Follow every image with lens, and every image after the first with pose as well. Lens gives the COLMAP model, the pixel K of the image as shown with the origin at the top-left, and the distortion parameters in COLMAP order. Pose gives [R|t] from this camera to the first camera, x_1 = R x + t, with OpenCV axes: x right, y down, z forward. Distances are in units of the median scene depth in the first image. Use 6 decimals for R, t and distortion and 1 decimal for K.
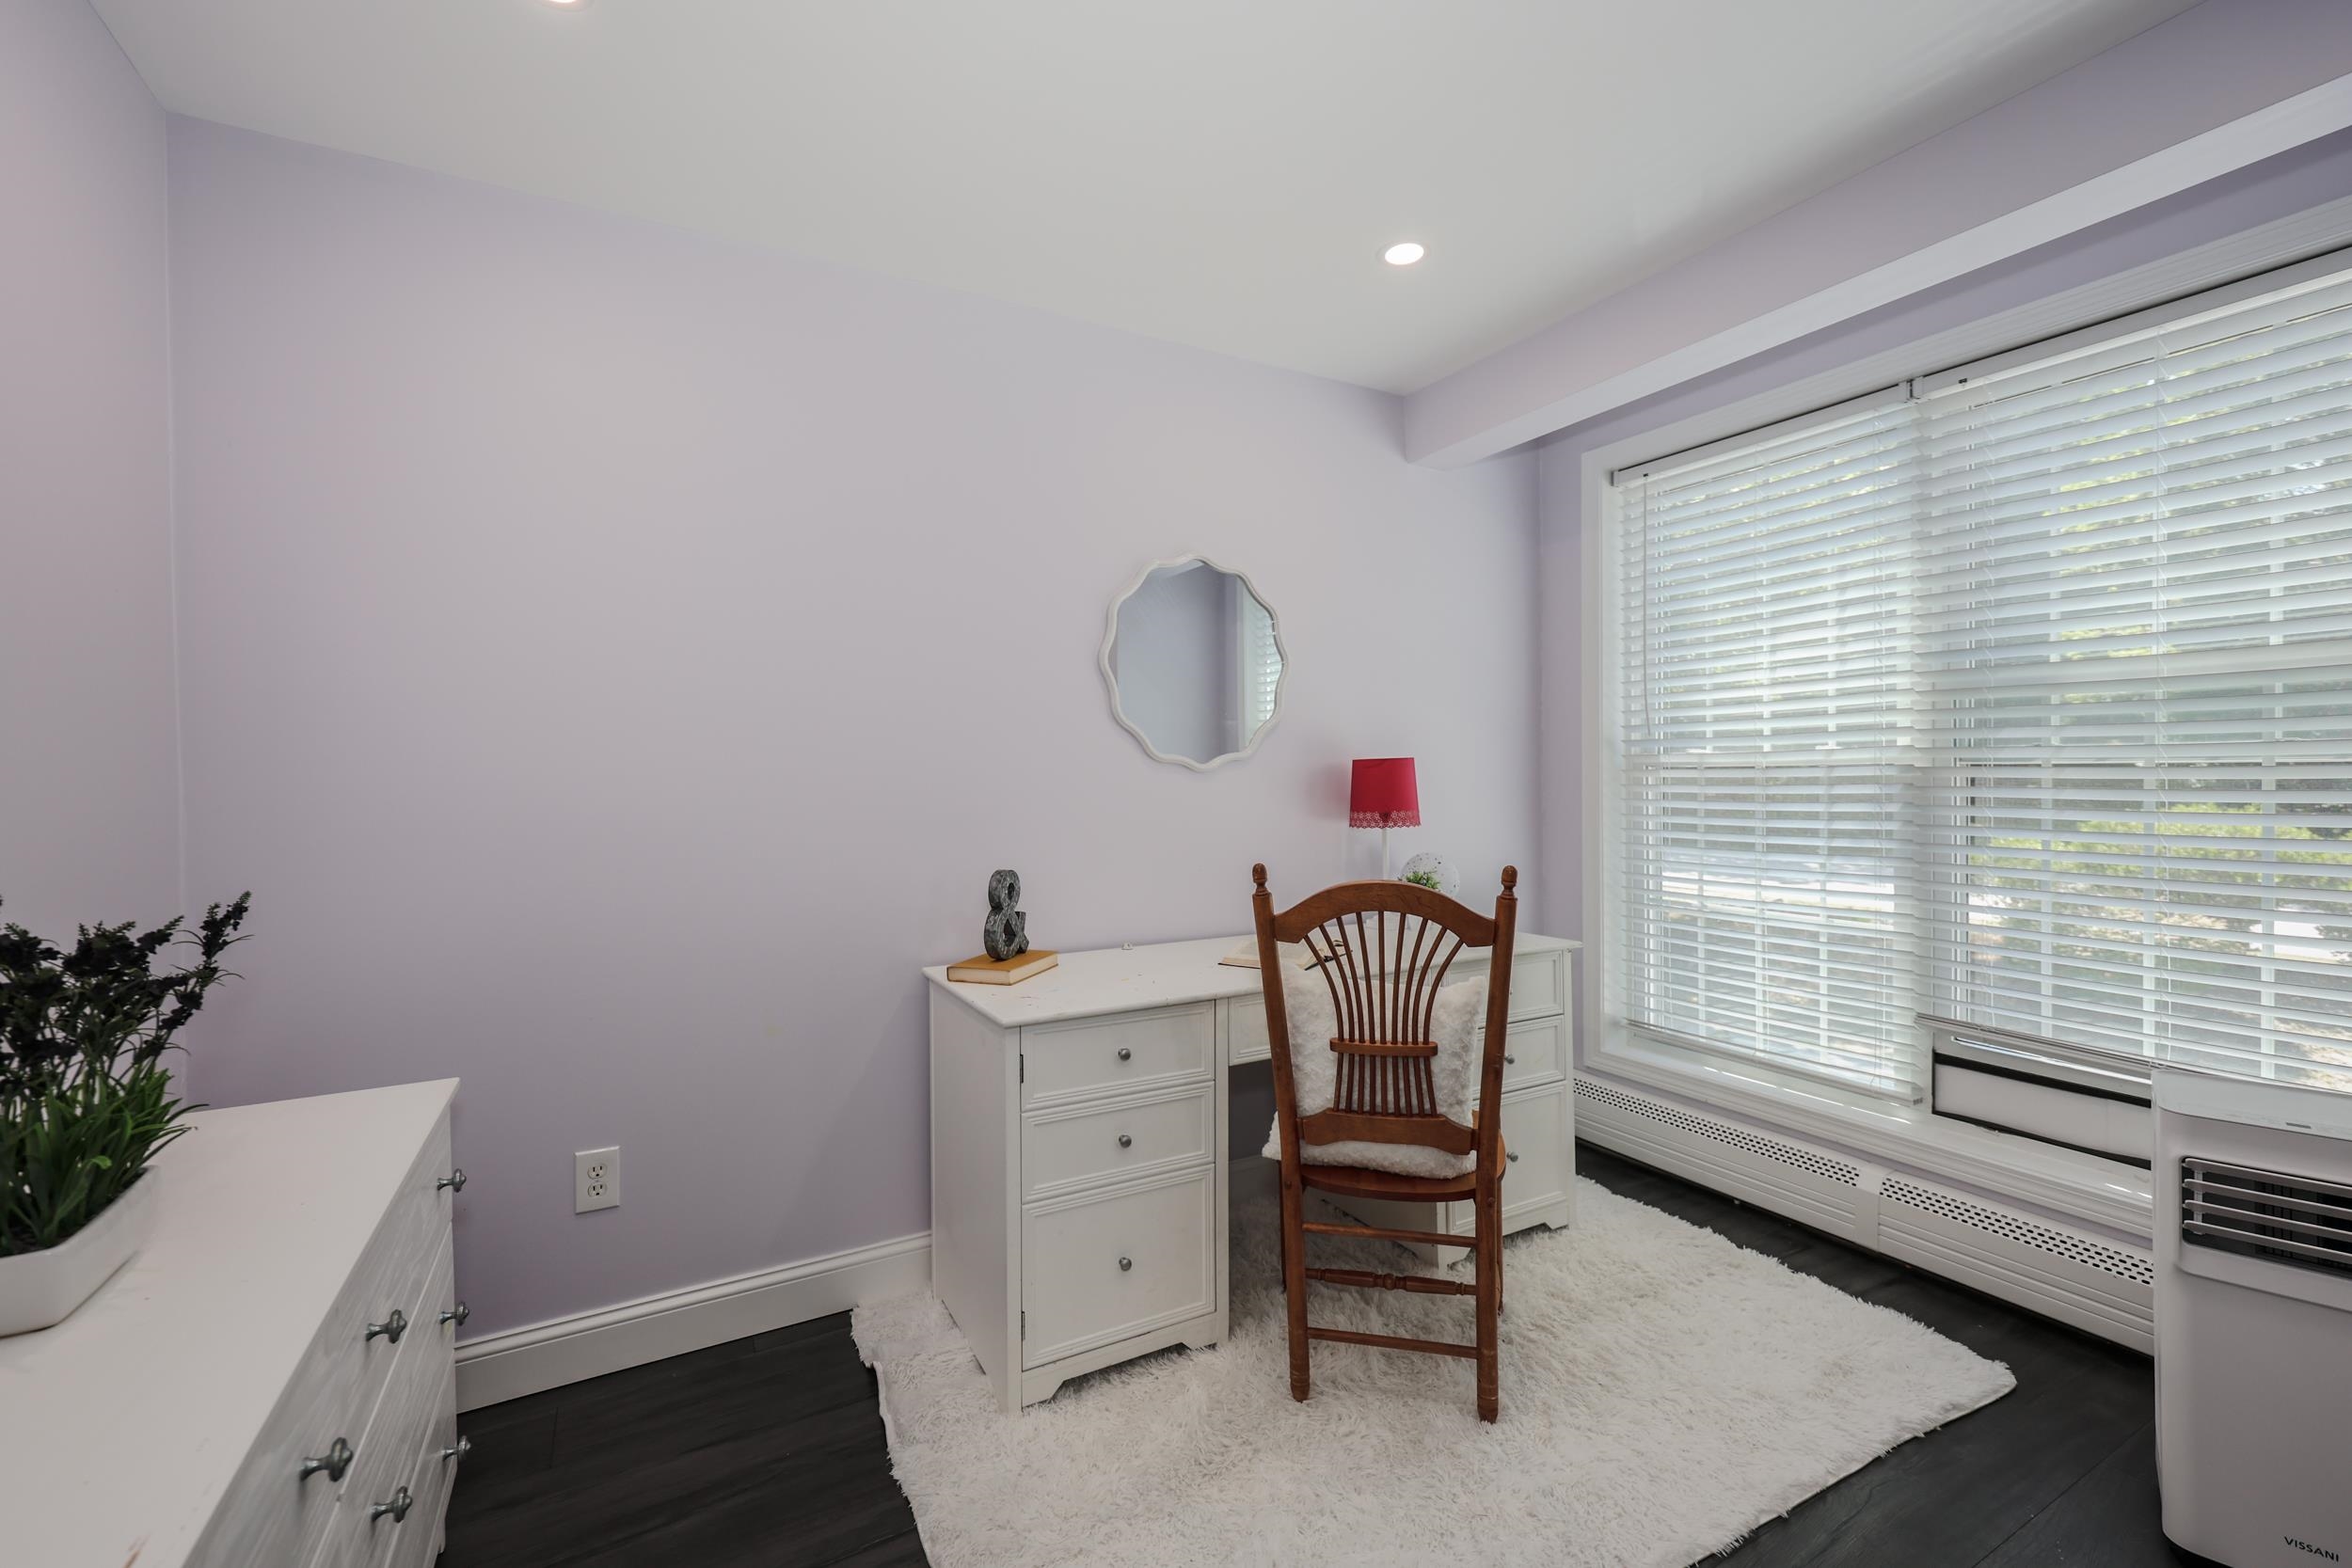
lens RADIAL K [[987.5, 0, 1156.9], [0, 987.5, 786.5], [0, 0, 1]] dist [-0.001508, 0.000109]
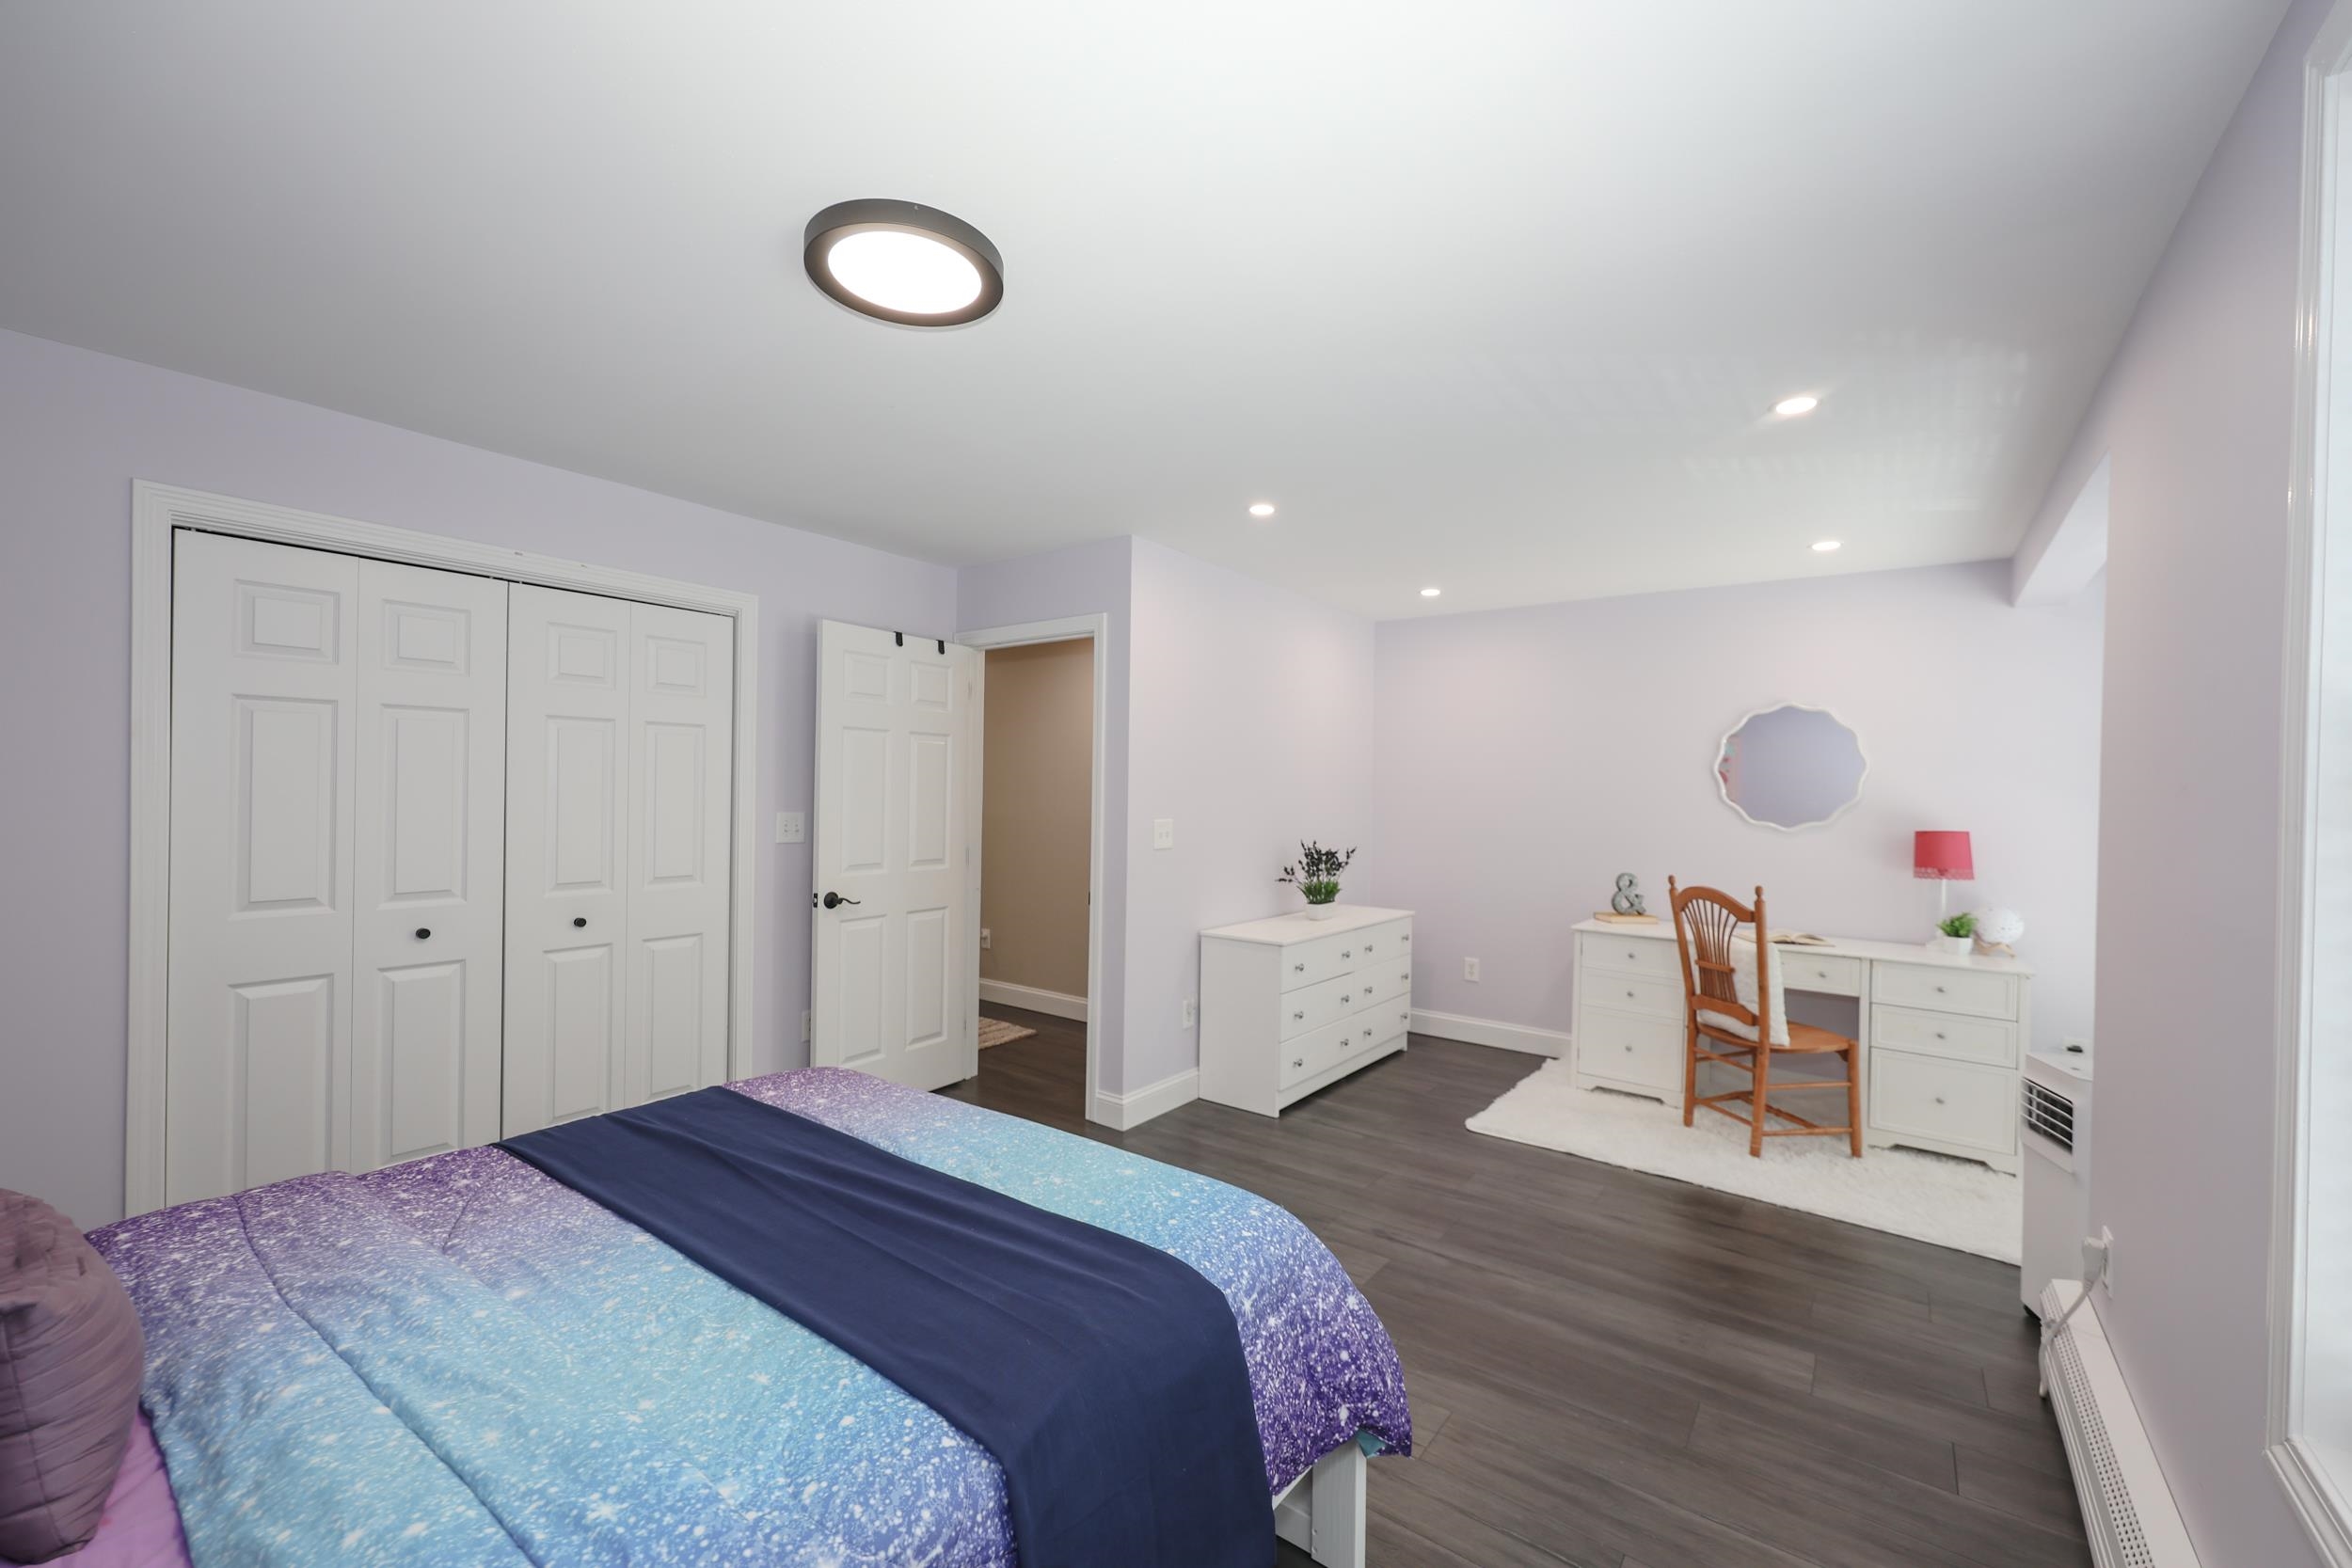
lens RADIAL K [[942.6, 0, 1169.7], [0, 942.6, 790.4], [0, 0, 1]] dist [0.003688, -0.000101]
pose [[0.414472, 0.020502, -0.909831, 1.595181], [-0.041013, 0.999151, 0.003832, -0.075763], [0.909137, 0.035727, 0.414961, -0.935669]]
